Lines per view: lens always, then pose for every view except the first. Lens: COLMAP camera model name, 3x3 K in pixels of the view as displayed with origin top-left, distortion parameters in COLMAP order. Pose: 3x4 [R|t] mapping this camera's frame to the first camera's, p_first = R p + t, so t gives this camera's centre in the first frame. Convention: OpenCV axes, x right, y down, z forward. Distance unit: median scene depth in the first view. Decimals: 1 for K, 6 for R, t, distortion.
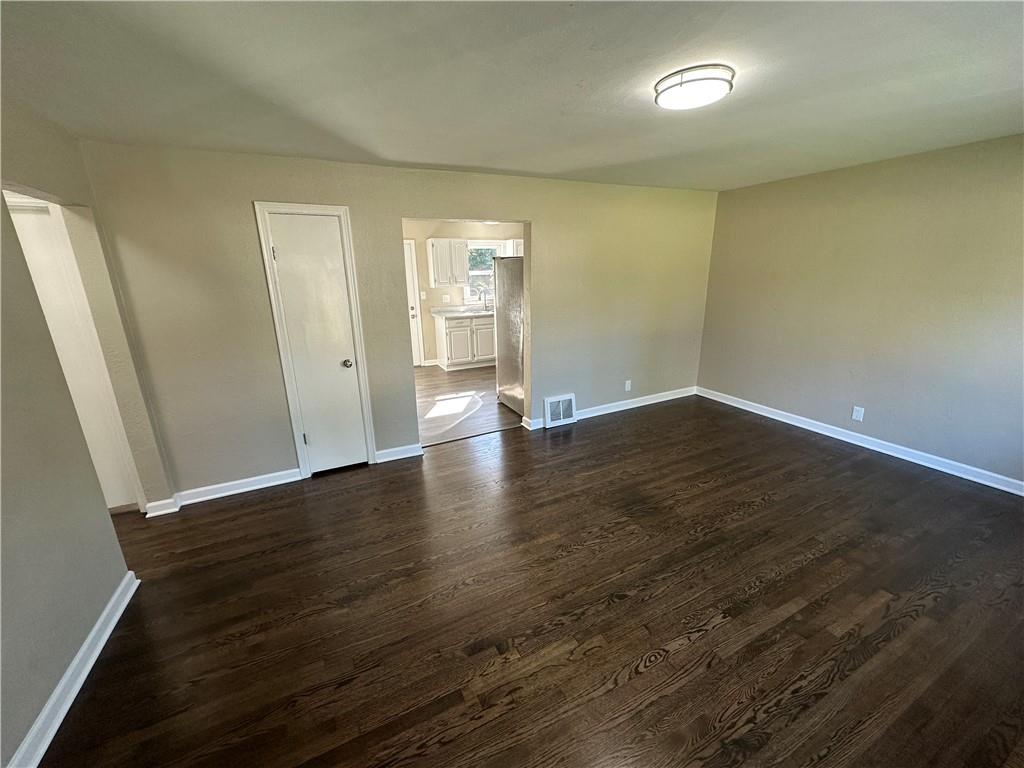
lens RADIAL K [[407.9, 0, 510.1], [0, 407.9, 385.4], [0, 0, 1]] dist [-0.002062, 0.000449]
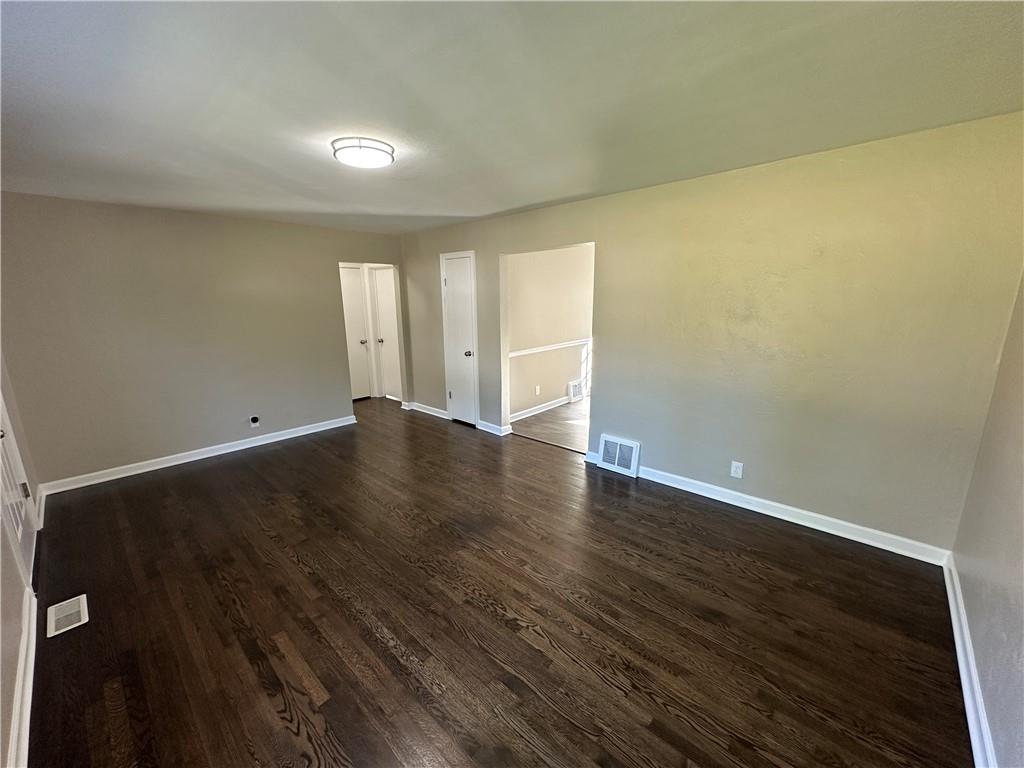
lens RADIAL K [[407.8, 0, 510.6], [0, 407.8, 384.5], [0, 0, 1]] dist [0.000200, 0.000067]
pose [[0.356043, 0.214393, -0.909543, 1.128337], [-0.252422, 0.959208, 0.127288, -0.189213], [0.899731, 0.184269, 0.395638, 0.616510]]
